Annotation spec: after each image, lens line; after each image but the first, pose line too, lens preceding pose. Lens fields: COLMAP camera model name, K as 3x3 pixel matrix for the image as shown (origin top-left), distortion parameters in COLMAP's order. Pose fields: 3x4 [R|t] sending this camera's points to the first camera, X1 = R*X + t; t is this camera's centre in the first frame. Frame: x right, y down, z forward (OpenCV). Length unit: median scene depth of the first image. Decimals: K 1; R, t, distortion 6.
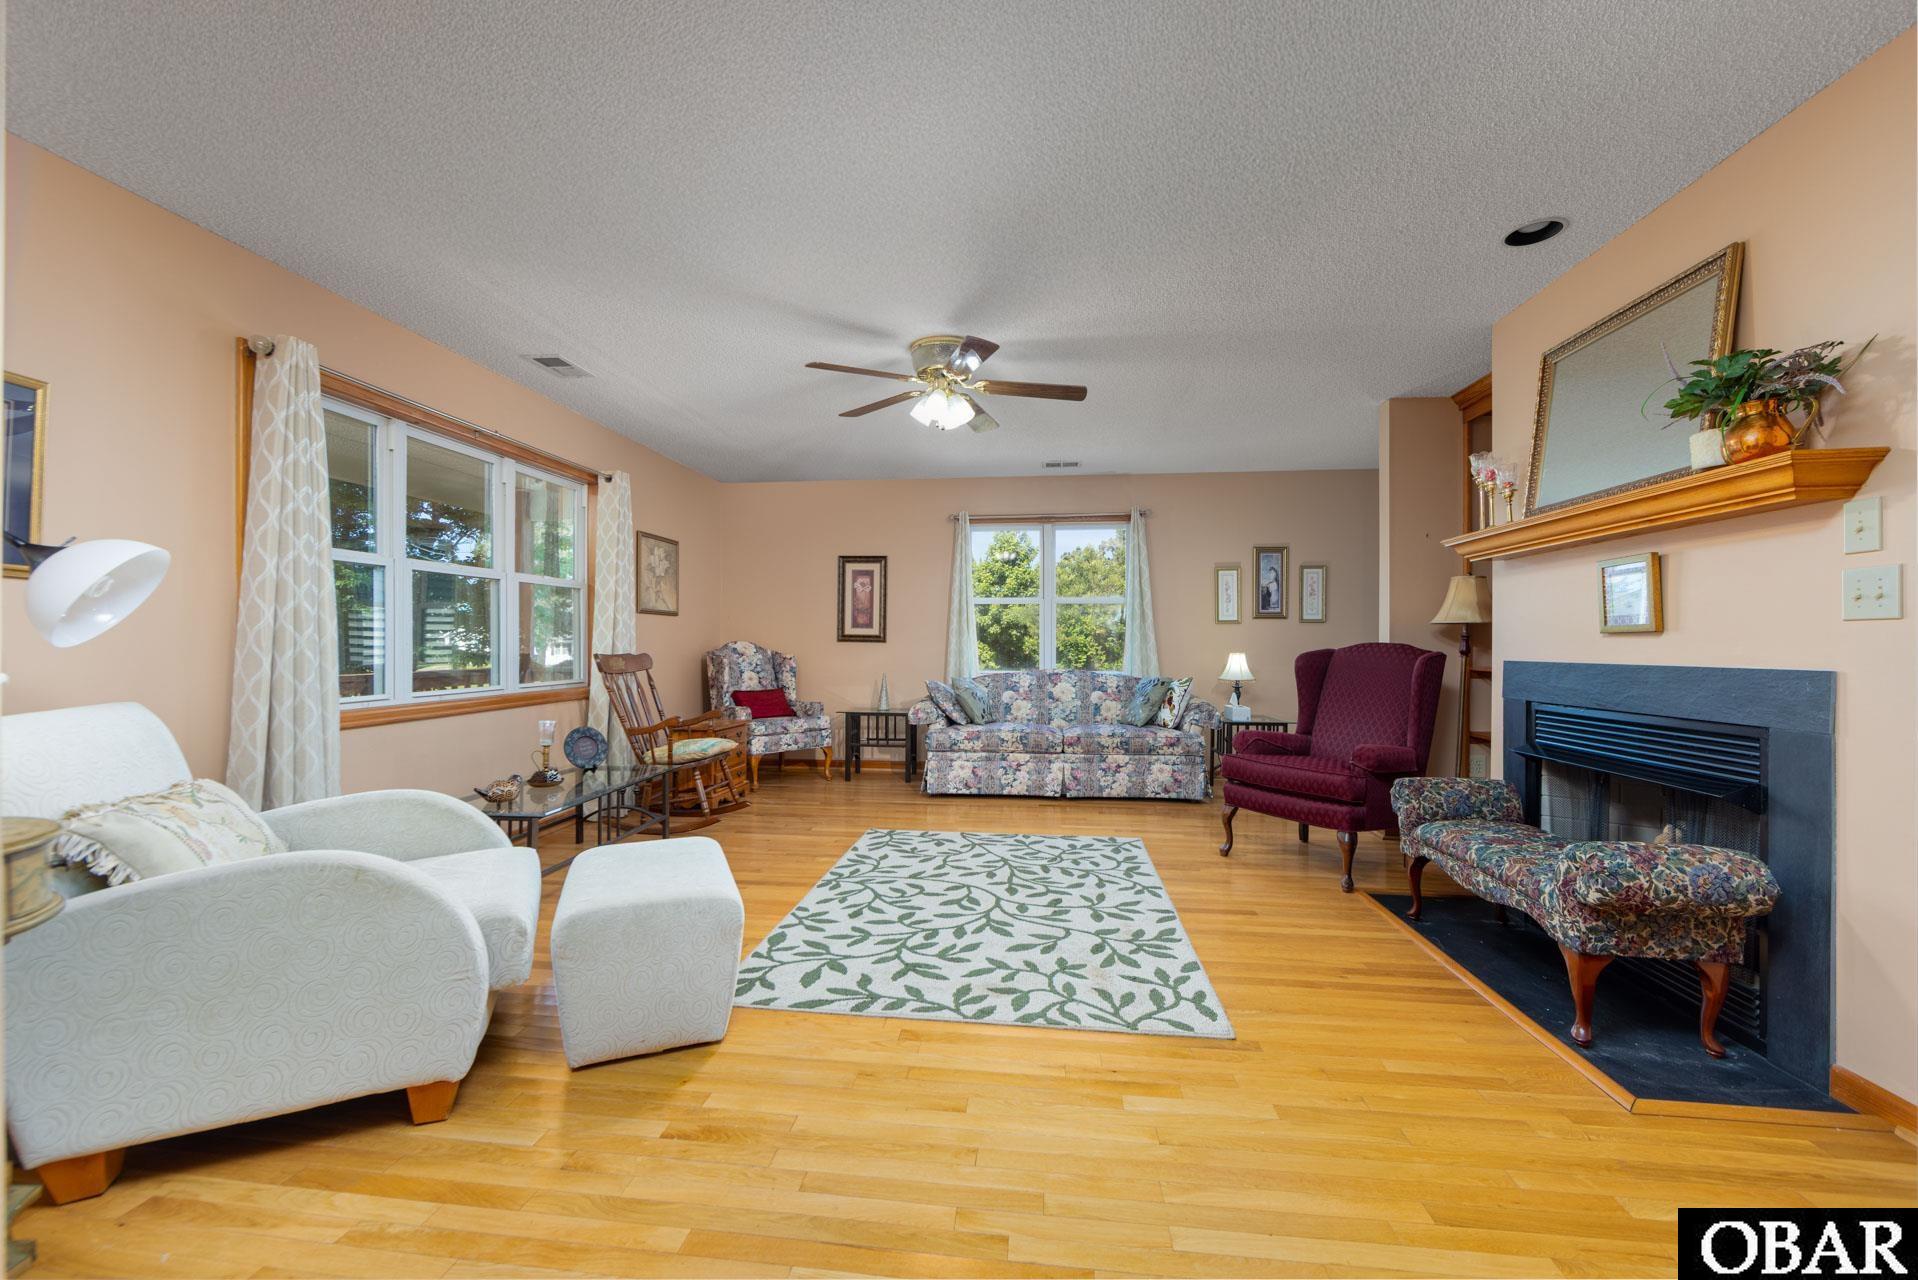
lens RADIAL K [[754.0, 0, 952.6], [0, 754.0, 638.2], [0, 0, 1]] dist [-0.000063, -0.000020]
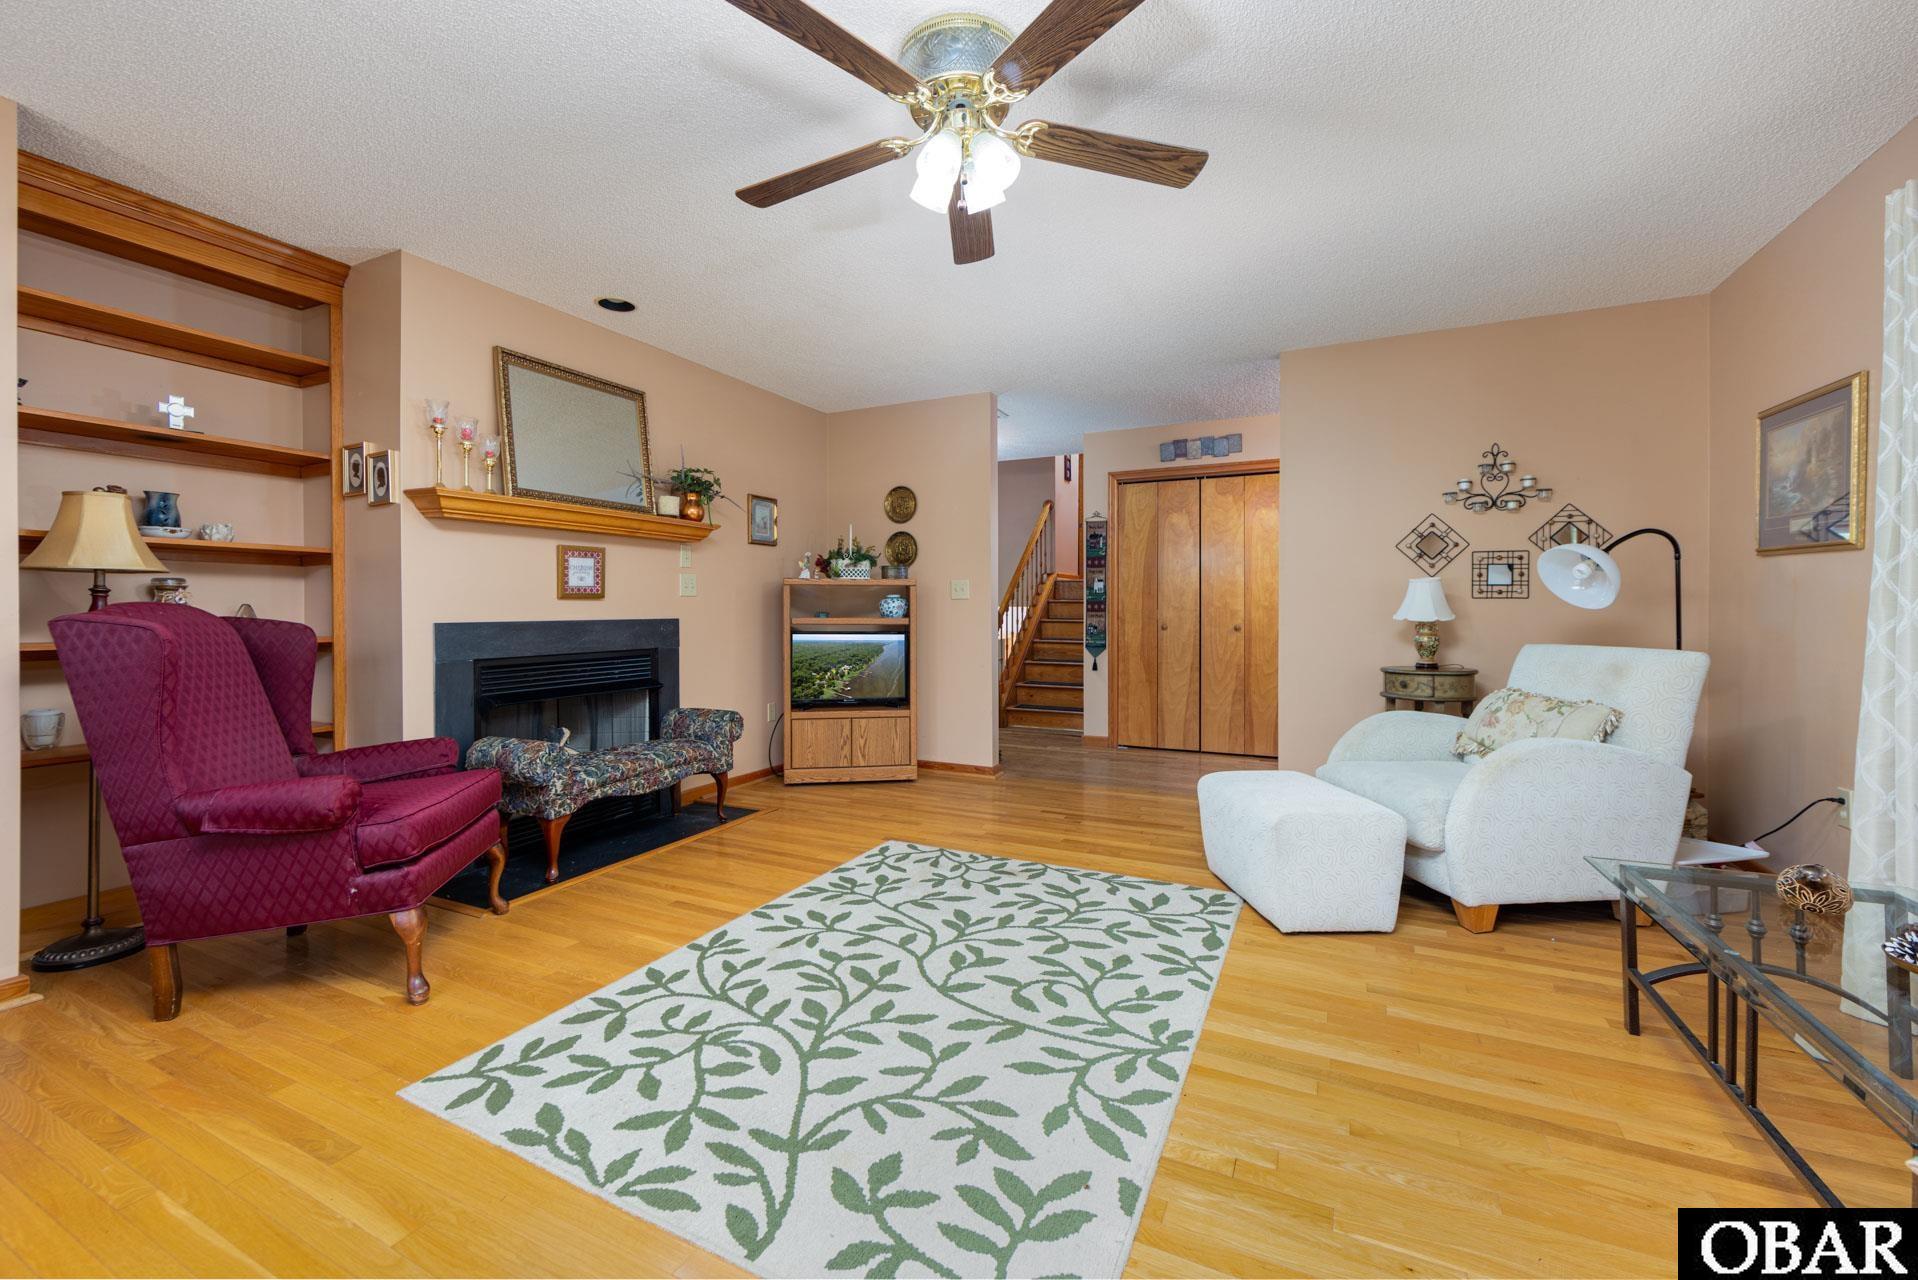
lens RADIAL K [[754.0, 0, 954.5], [0, 754.0, 624.0], [0, 0, 1]] dist [-0.000063, -0.000020]
pose [[-0.943454, -0.007905, 0.331408, -0.221998], [-0.003435, 0.999895, 0.014071, 0.016389], [-0.331485, 0.012137, -0.943383, 1.797529]]
